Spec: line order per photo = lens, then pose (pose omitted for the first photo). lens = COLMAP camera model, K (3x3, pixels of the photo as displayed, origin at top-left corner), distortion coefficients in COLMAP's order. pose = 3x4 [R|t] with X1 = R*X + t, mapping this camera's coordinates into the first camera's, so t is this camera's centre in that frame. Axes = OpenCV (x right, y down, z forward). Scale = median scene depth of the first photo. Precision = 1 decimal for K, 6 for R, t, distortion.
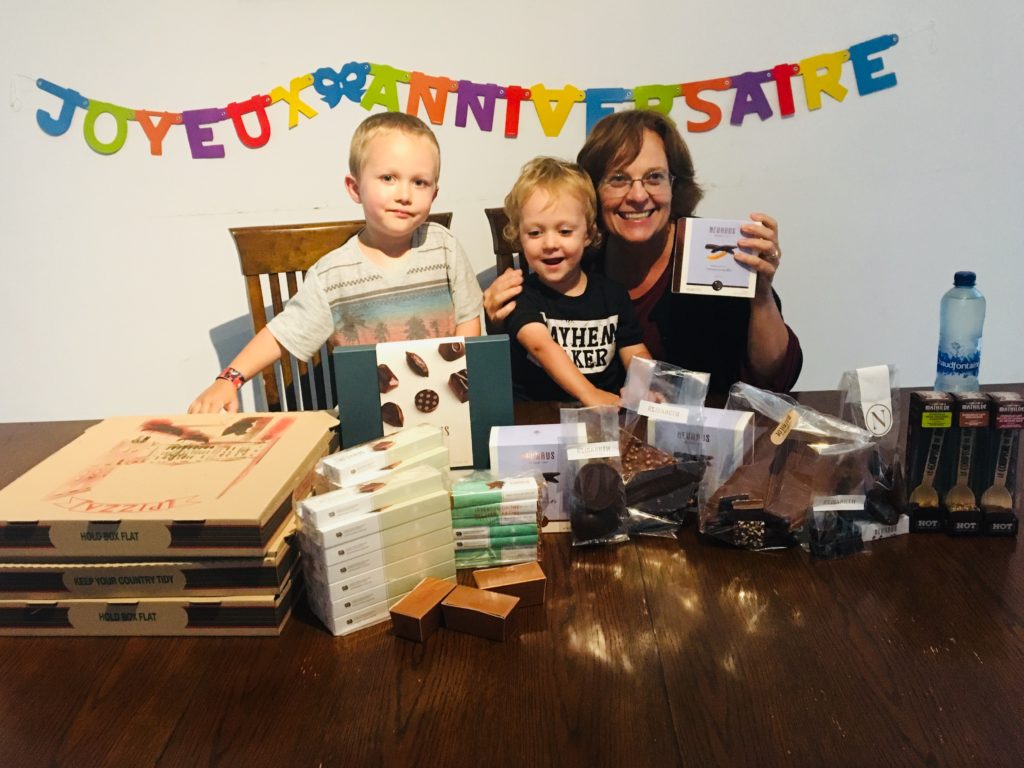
lens RADIAL K [[963.8, 0, 481.3], [0, 963.8, 364.6], [0, 0, 1]] dist [0.116804, -0.242832]
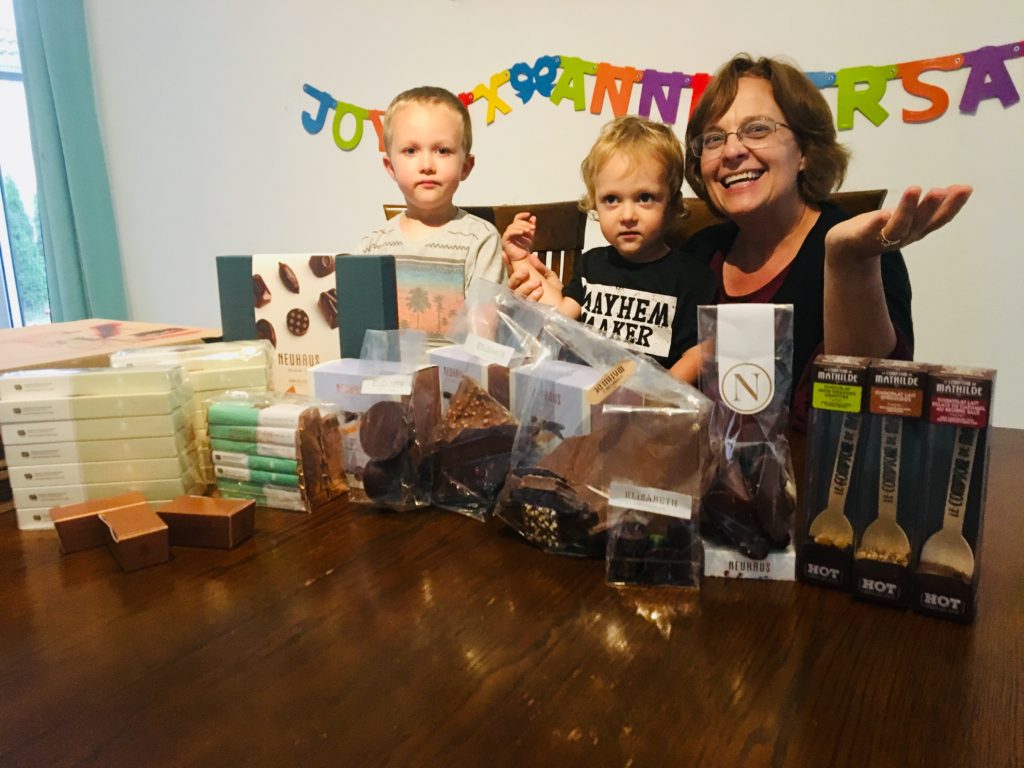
lens RADIAL K [[854.9, 0, 512.0], [0, 854.9, 384.0], [0, 0, 1]] dist [0.062457, -0.078514]
pose [[0.893829, 0.127613, -0.429866, 0.462151], [-0.151468, 0.988227, -0.021580, 0.081068], [0.422051, 0.084400, 0.902635, 0.387948]]
